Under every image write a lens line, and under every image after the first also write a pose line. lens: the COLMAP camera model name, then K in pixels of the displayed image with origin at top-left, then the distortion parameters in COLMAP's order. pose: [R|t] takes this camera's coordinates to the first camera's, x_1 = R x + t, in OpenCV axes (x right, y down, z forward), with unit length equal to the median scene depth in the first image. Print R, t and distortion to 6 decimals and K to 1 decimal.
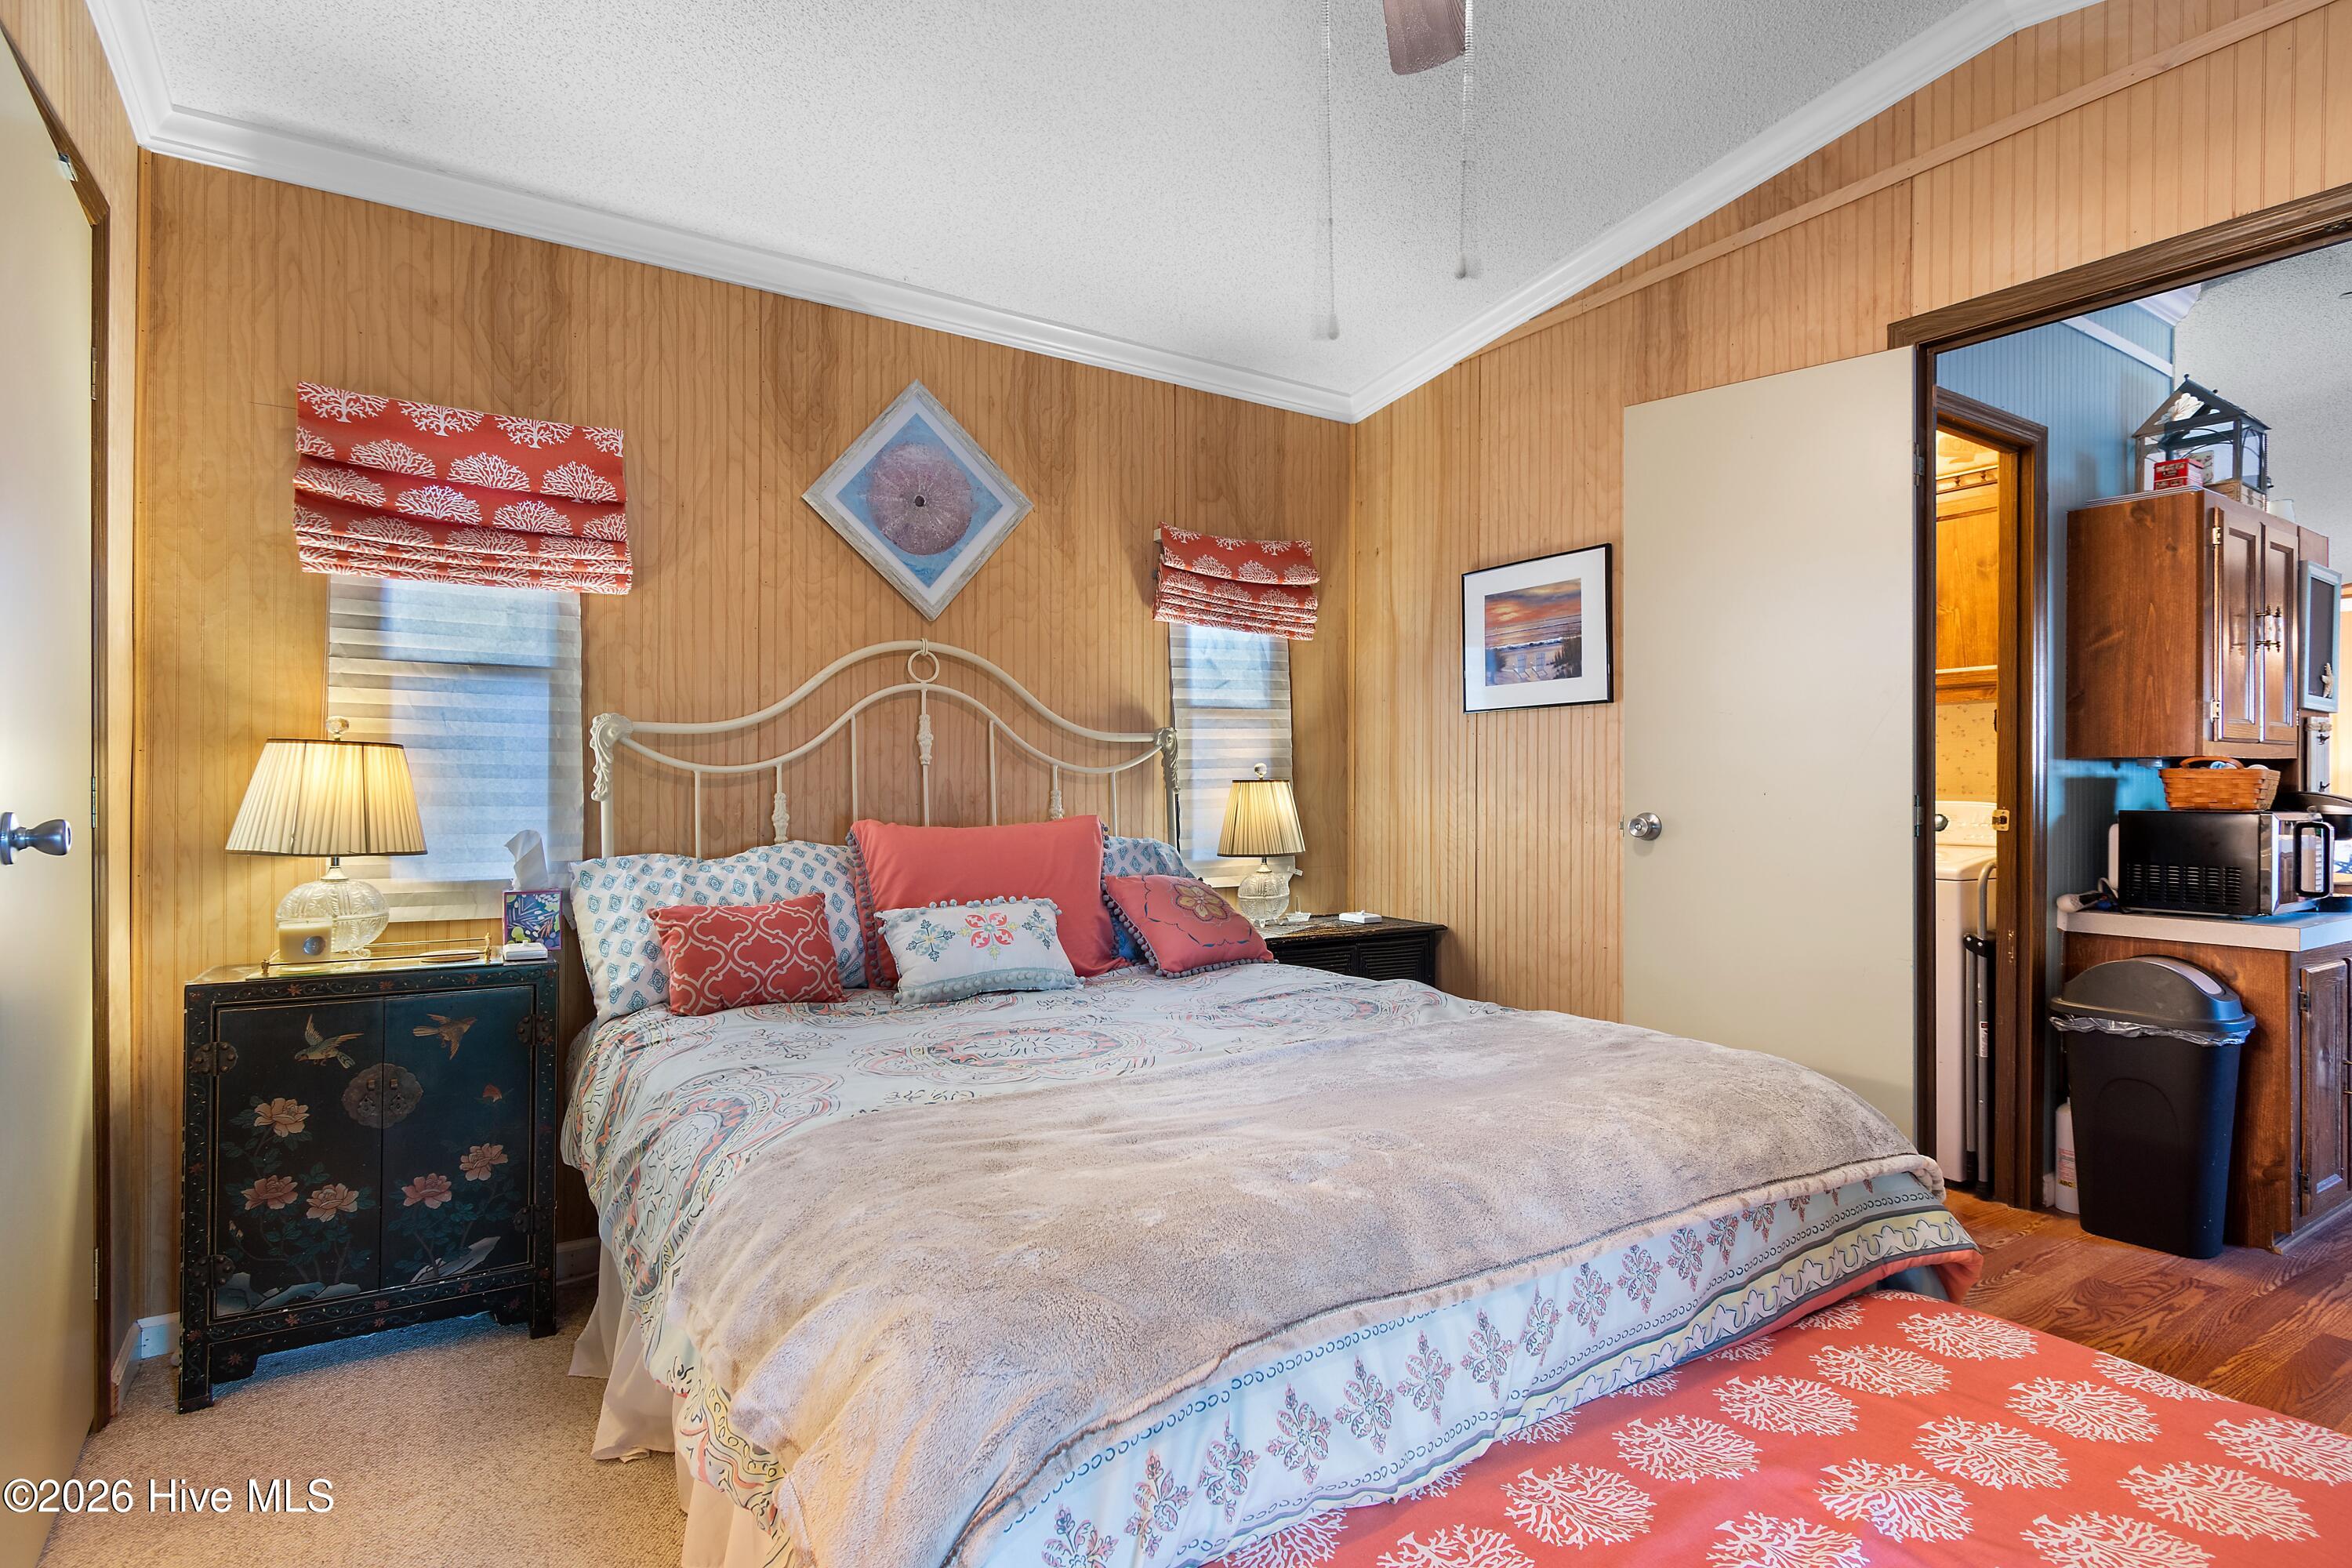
lens RADIAL K [[1192.8, 0, 1179.0], [0, 1192.8, 784.8], [0, 0, 1]] dist [-0.000893, 0.000466]
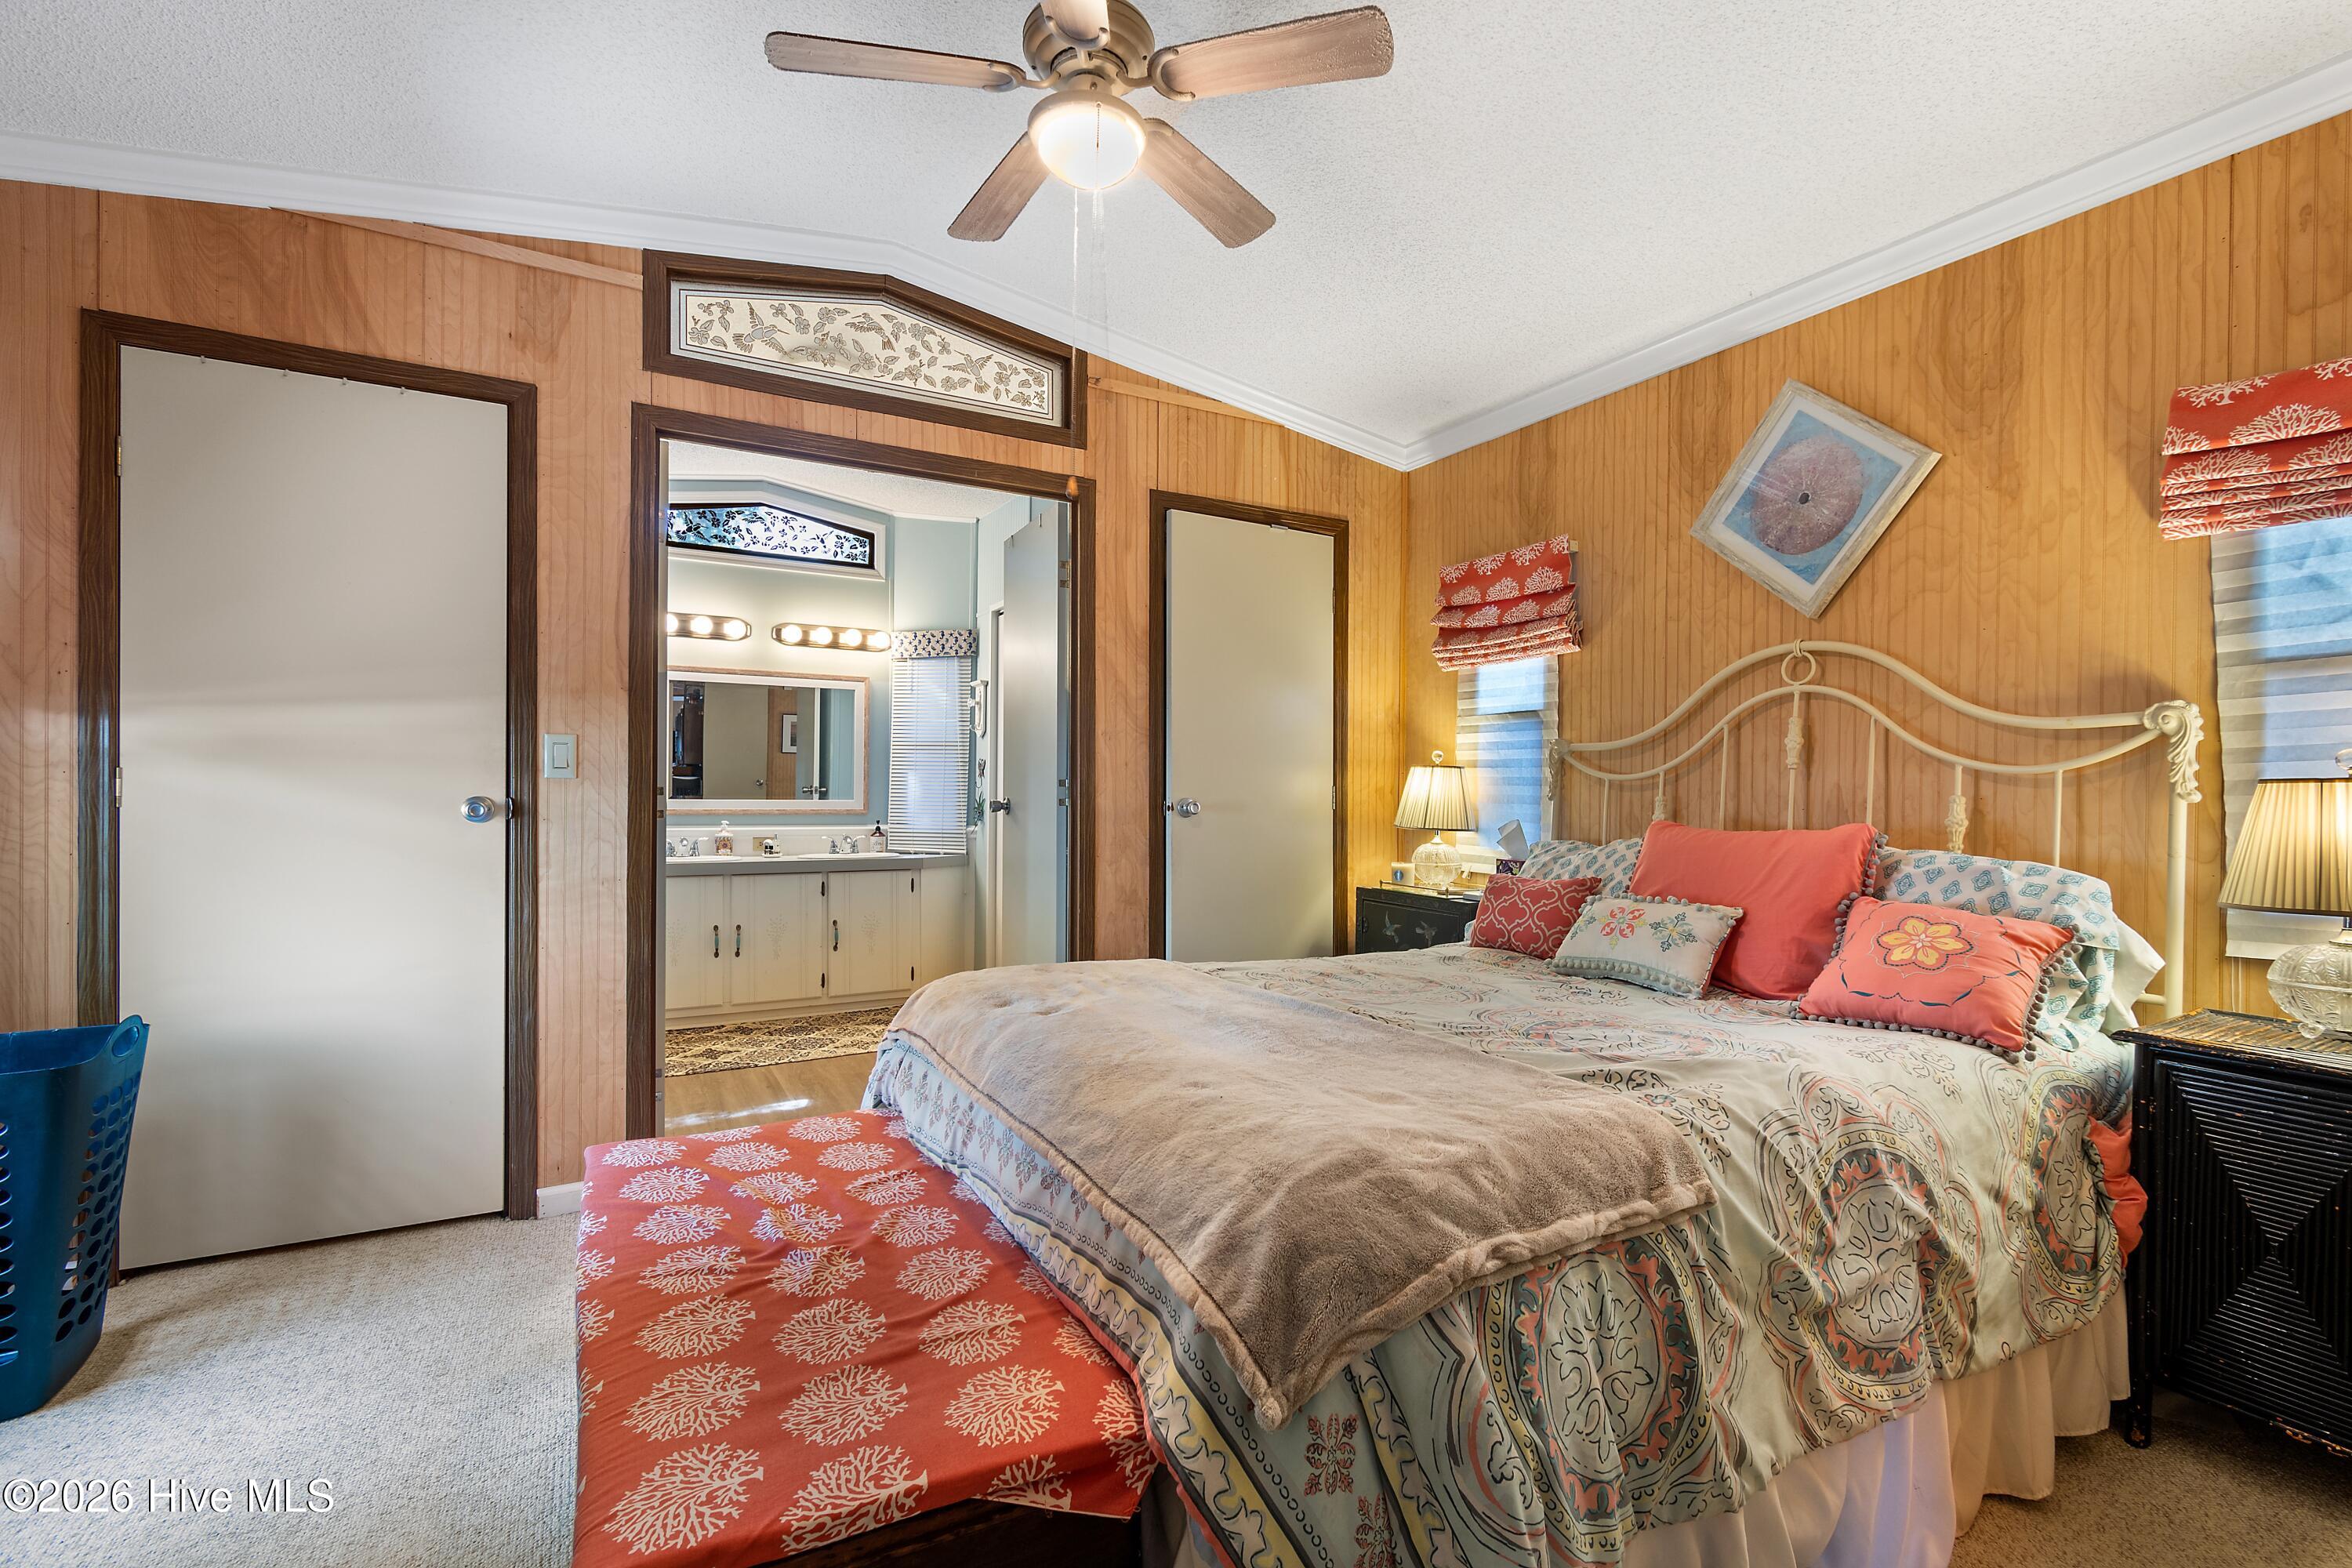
lens RADIAL K [[1039.3, 0, 1185.8], [0, 1039.3, 795.5], [0, 0, 1]] dist [-0.000335, -0.000993]
pose [[-0.061877, -0.002220, -0.998081, 0.767086], [-0.008223, 0.999965, -0.001714, 0.012235], [0.998050, 0.008101, -0.061893, 0.640276]]
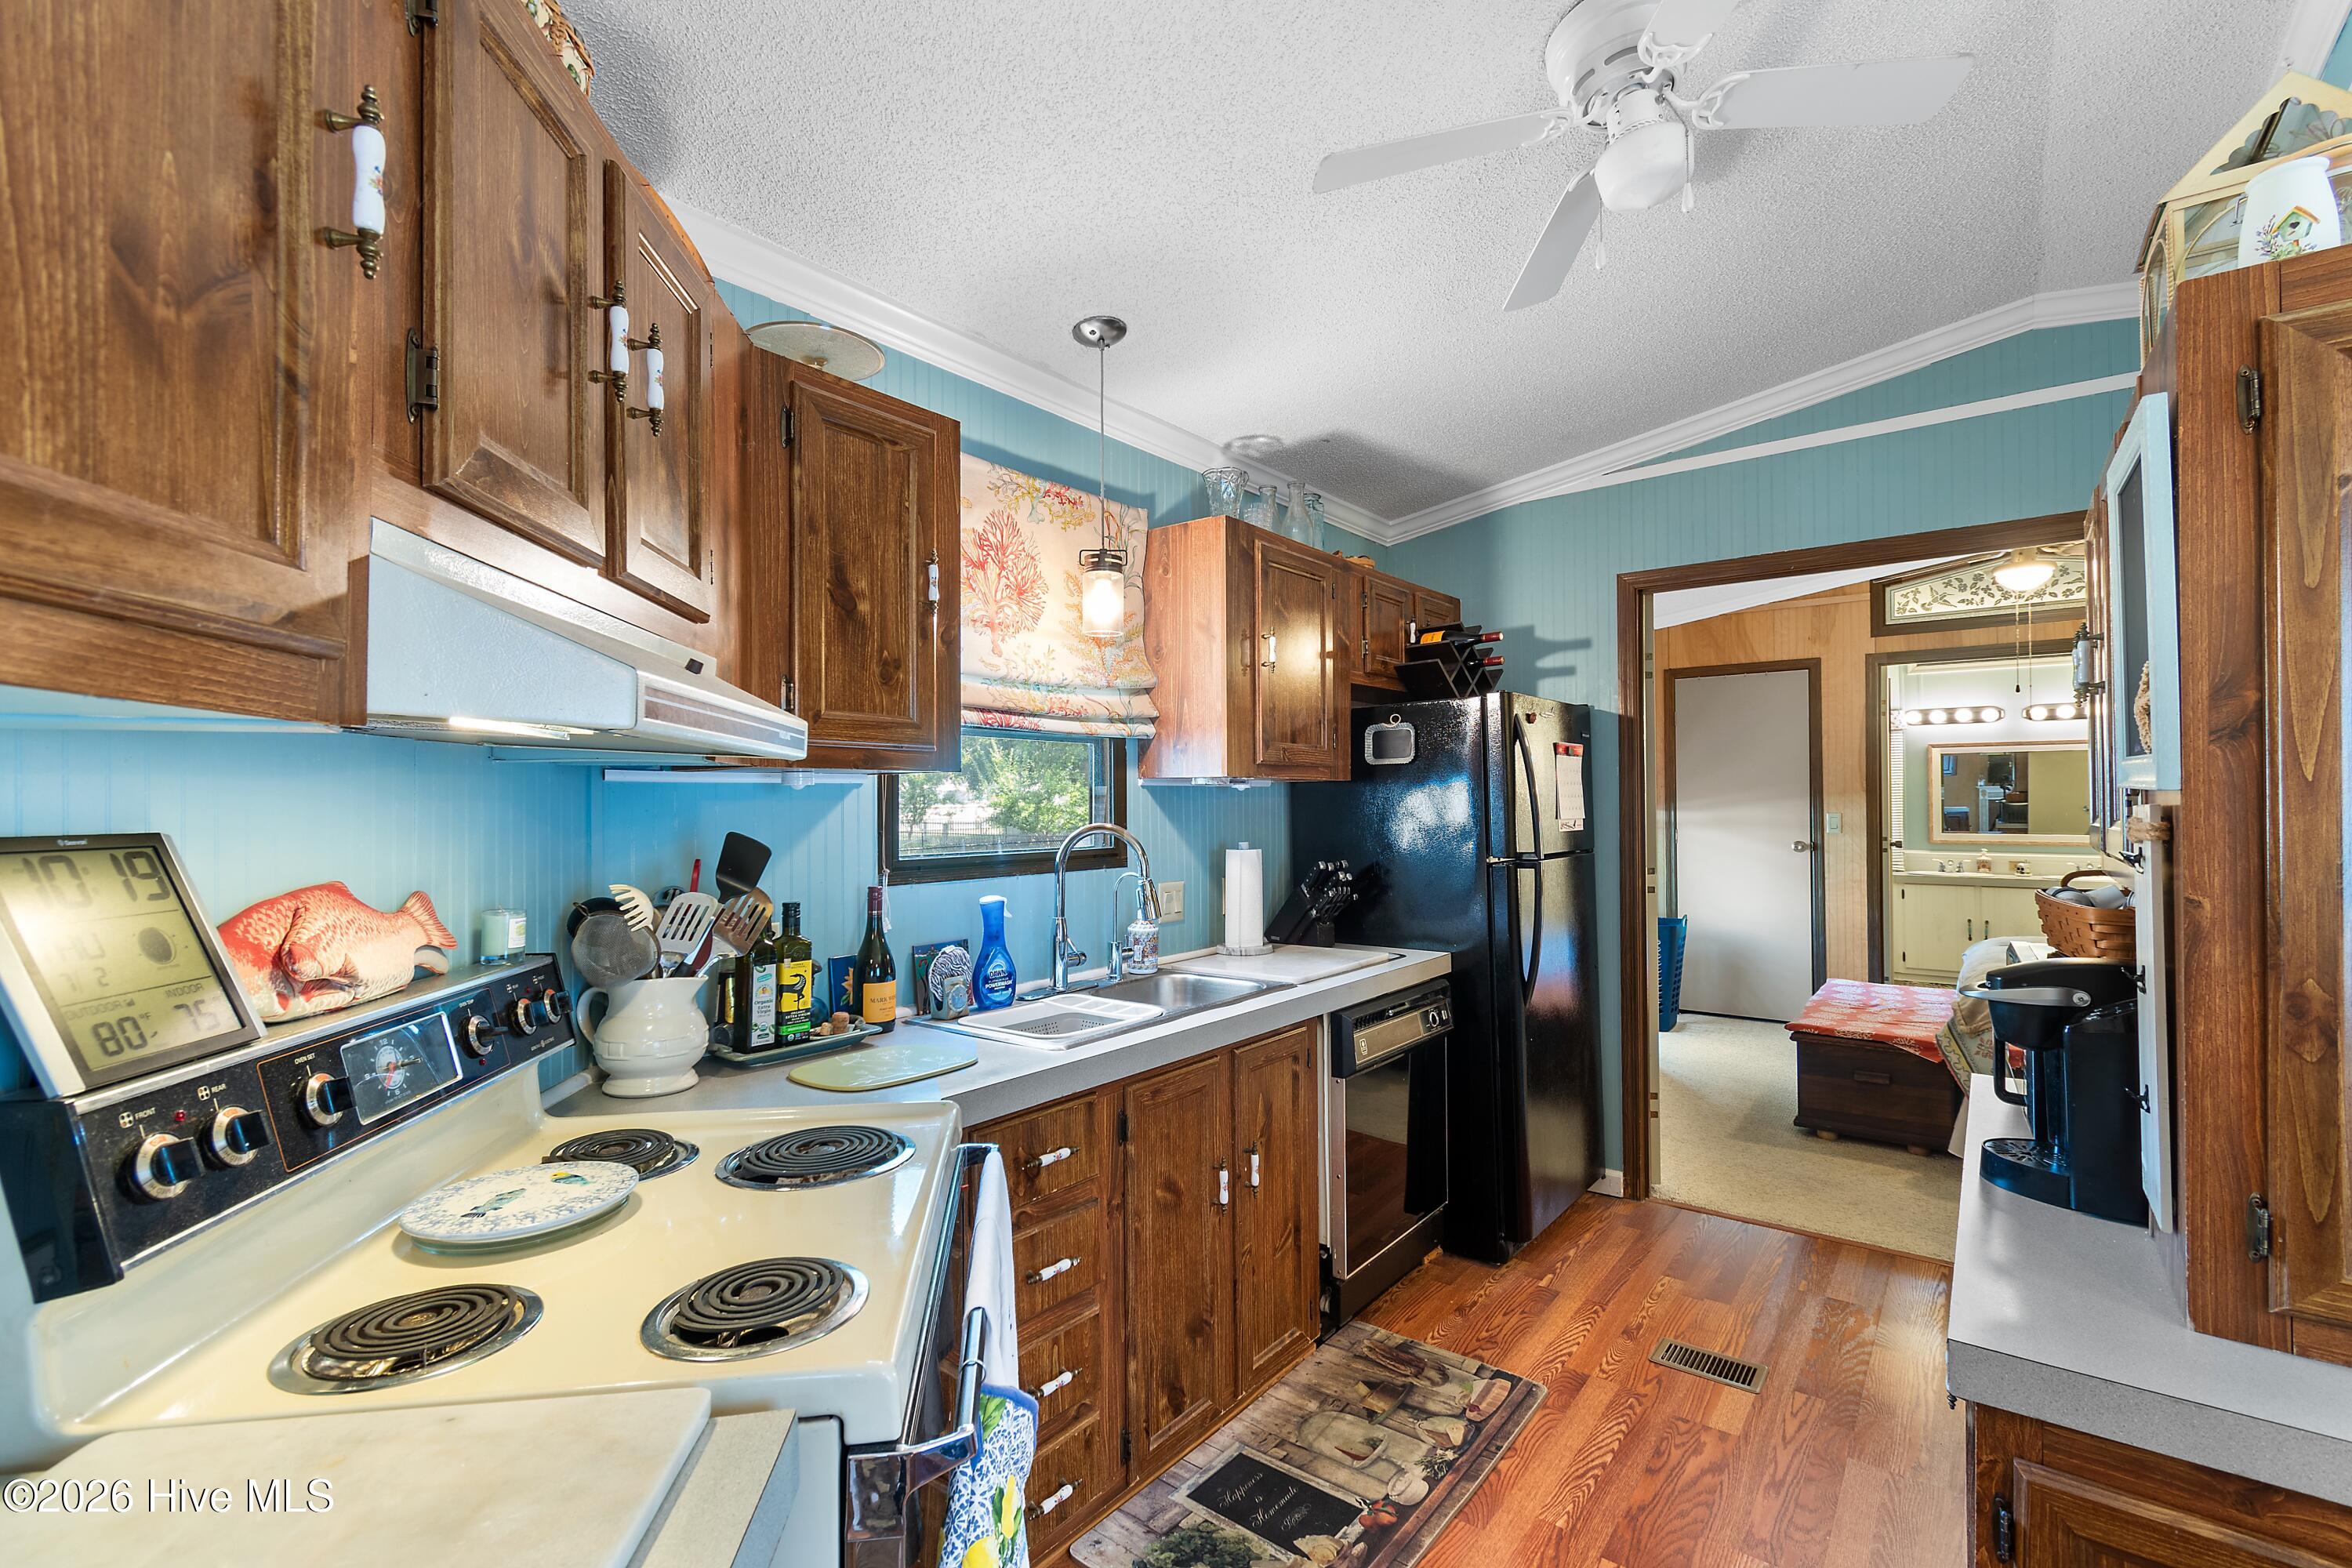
lens RADIAL K [[1039.3, 0, 1189.1], [0, 1039.3, 785.6], [0, 0, 1]] dist [-0.000335, -0.000993]
pose [[-0.946715, -0.002946, -0.322058, 1.043679], [0.000433, 0.999946, -0.010420, -0.012045], [0.322071, -0.010004, -0.946663, 0.900876]]
